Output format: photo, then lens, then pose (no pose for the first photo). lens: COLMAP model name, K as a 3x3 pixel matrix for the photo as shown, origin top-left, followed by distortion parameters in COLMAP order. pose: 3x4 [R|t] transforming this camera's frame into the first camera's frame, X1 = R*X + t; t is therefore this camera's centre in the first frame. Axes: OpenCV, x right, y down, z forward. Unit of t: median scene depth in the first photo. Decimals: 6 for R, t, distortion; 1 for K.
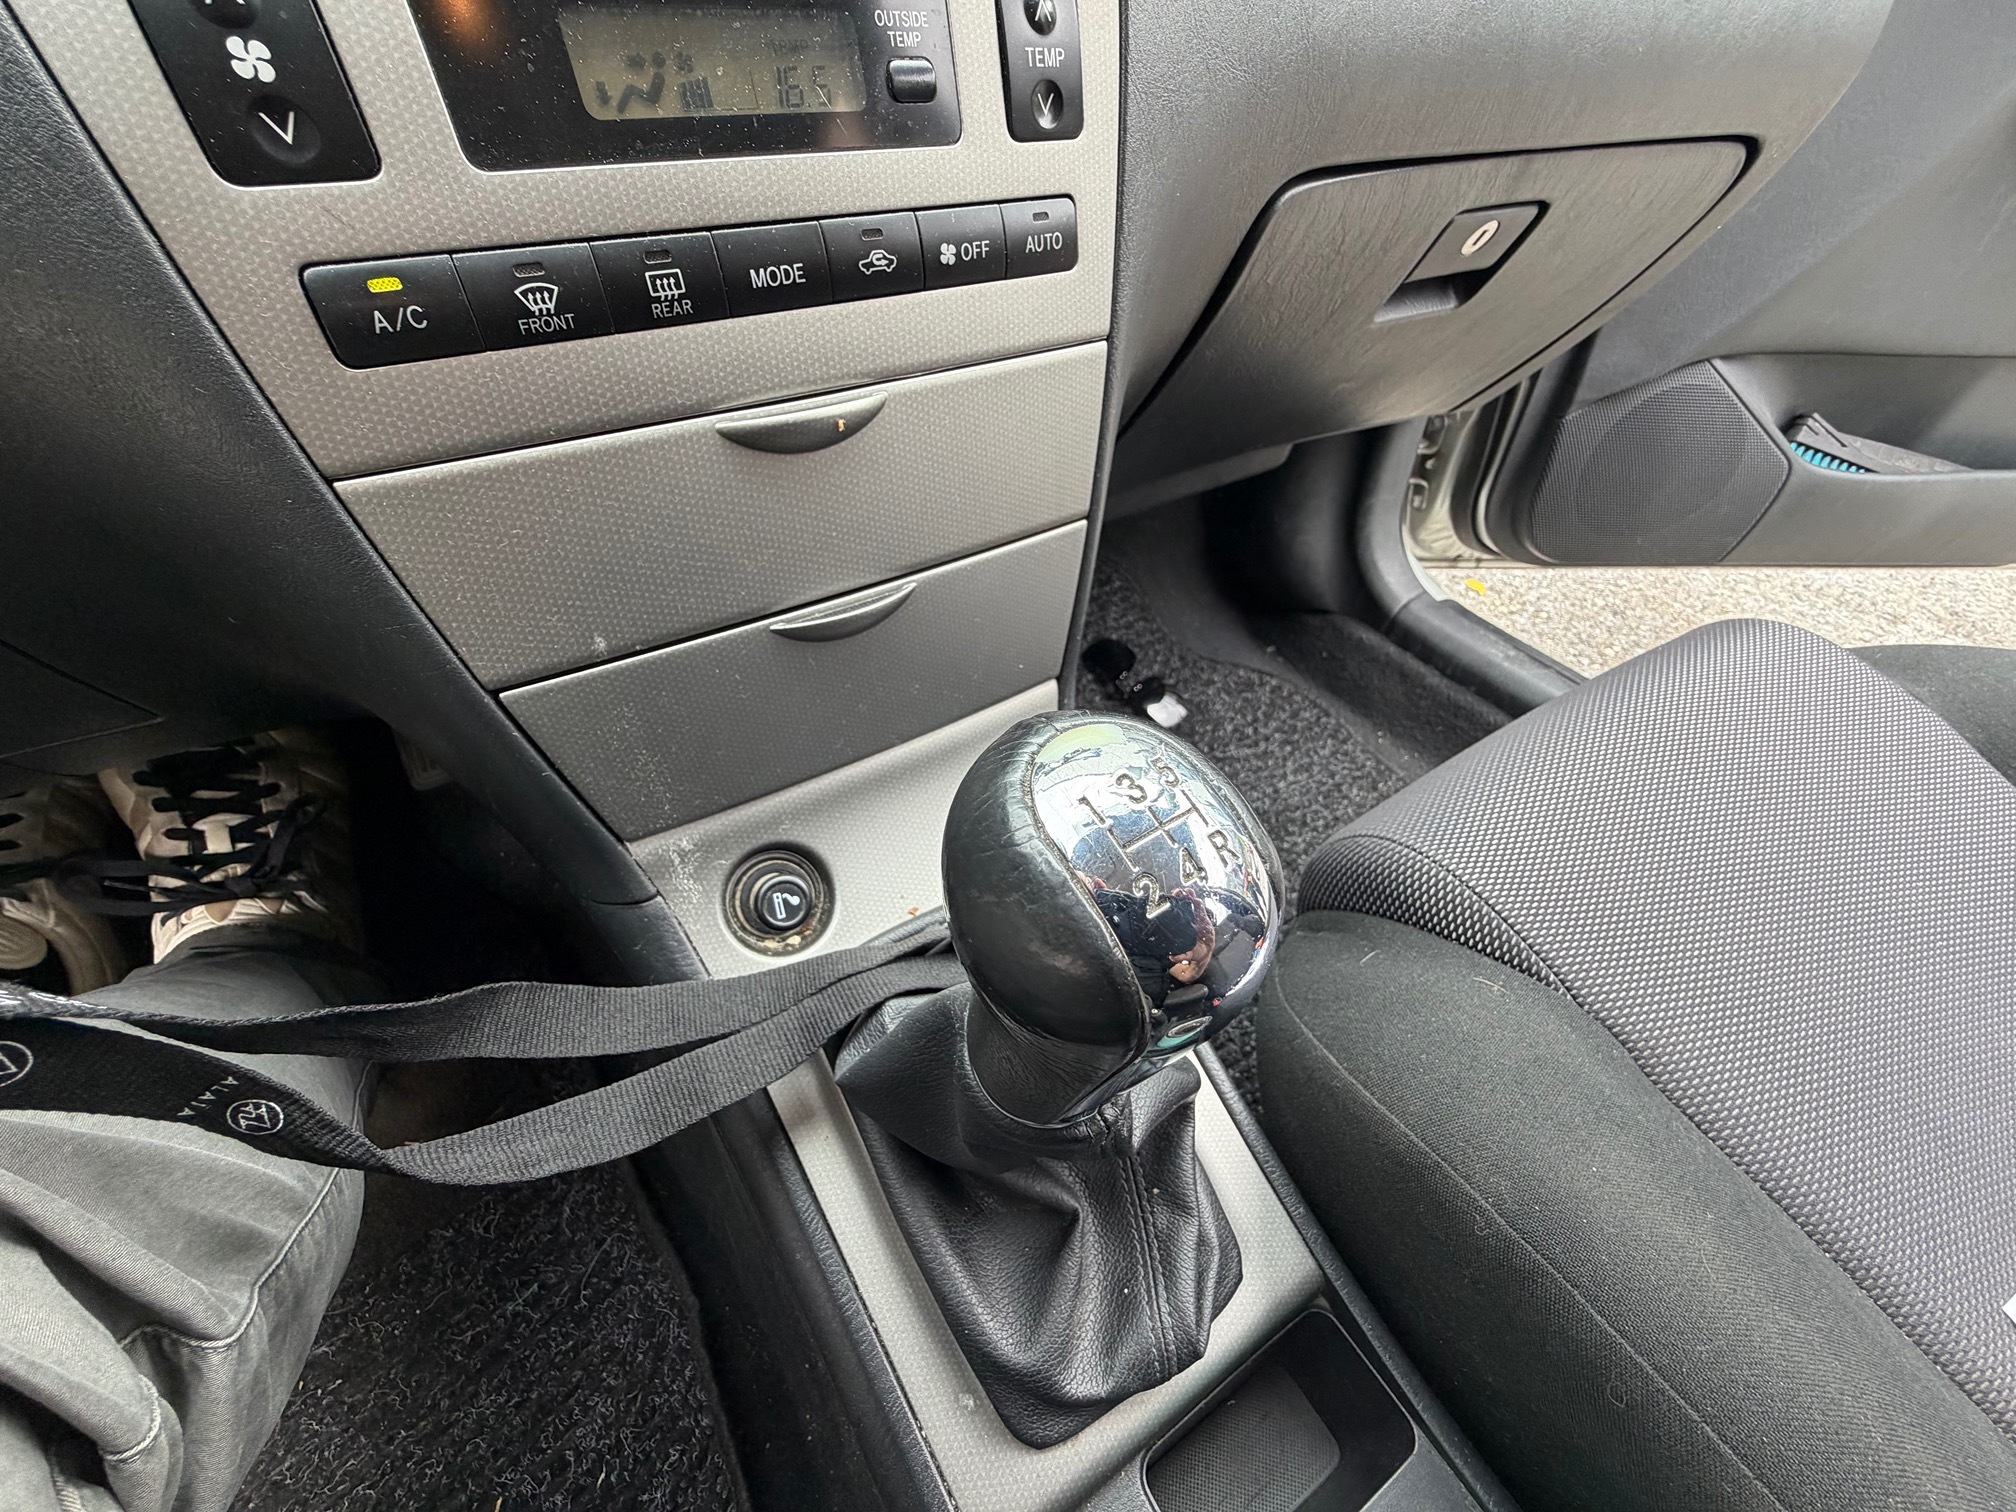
lens RADIAL K [[819.2, 0, 1004.6], [0, 819.2, 756.4], [0, 0, 1]] dist [0.002142, -0.000551]
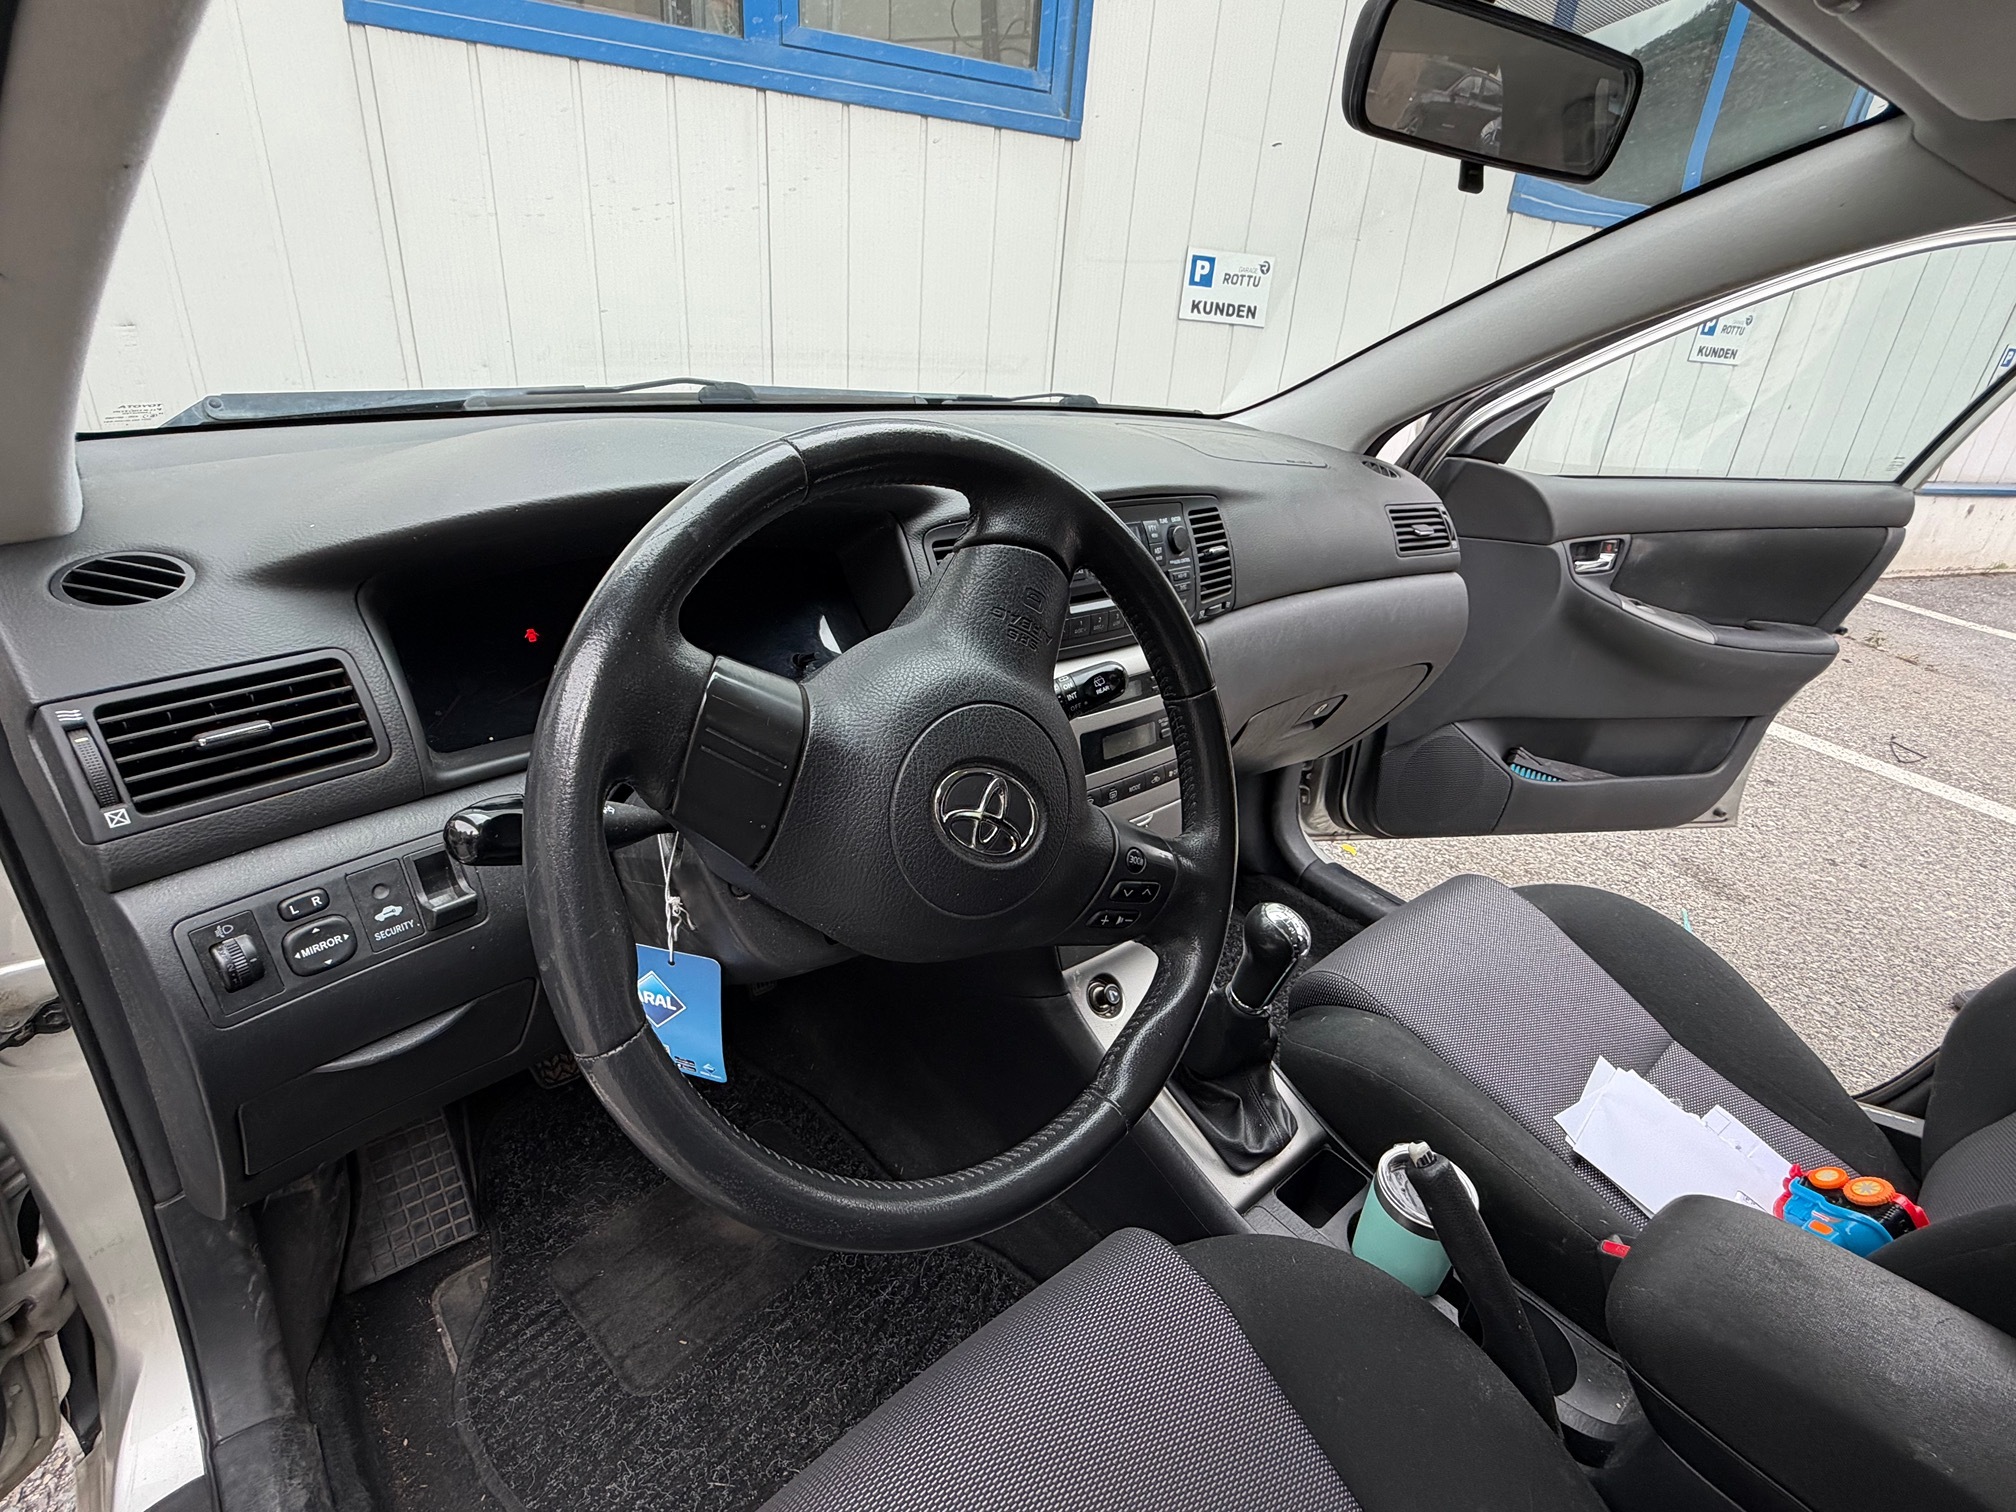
lens RADIAL K [[965.6, 0, 1001.5], [0, 965.6, 757.8], [0, 0, 1]] dist [0.000407, -0.000043]
pose [[0.987340, -0.008263, 0.158400, -0.723301], [0.053673, 0.957135, -0.284624, 0.205114], [-0.149259, 0.289523, 0.945462, -1.367933]]
